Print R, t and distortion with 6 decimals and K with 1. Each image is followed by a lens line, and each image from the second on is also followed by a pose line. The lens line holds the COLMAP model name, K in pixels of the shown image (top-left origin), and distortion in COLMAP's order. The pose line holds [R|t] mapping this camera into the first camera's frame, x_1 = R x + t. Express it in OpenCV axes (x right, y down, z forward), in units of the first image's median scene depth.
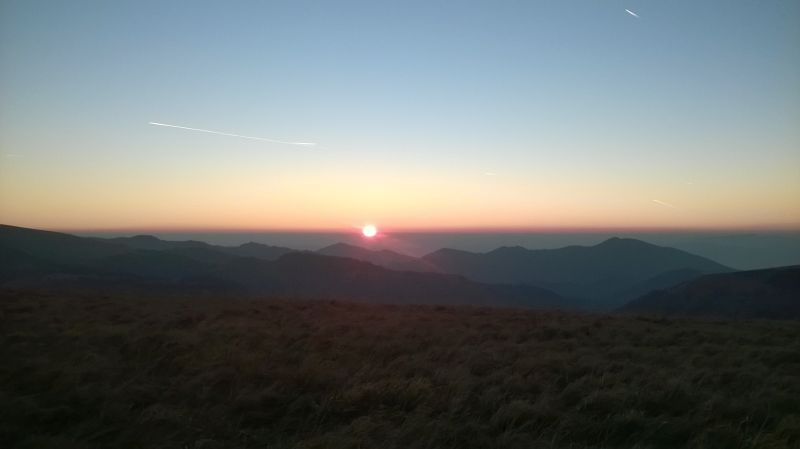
lens RADIAL K [[639.5, 0, 393.7], [0, 639.5, 224.6], [0, 0, 1]] dist [-0.012578, -0.032269]
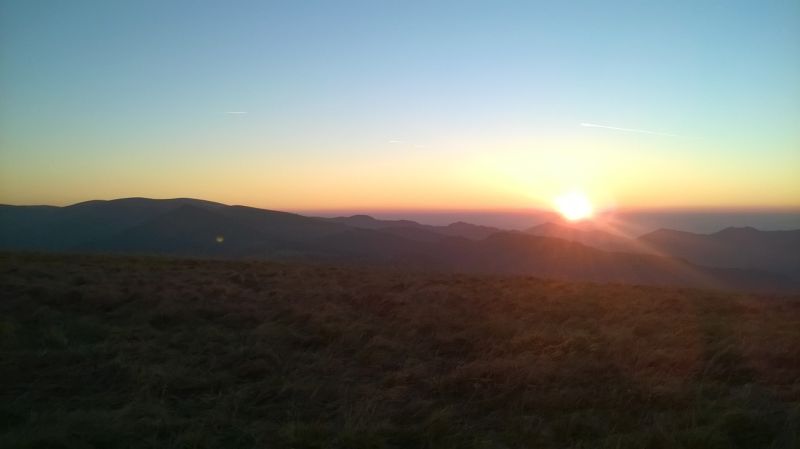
lens RADIAL K [[639.5, 0, 406.1], [0, 639.5, 224.4], [0, 0, 1]] dist [-0.012578, -0.032269]
pose [[0.954537, 0.003763, -0.298068, 0.061549], [0.005553, 0.999522, 0.030400, -0.001953], [0.298040, -0.030673, 0.954060, -0.188946]]
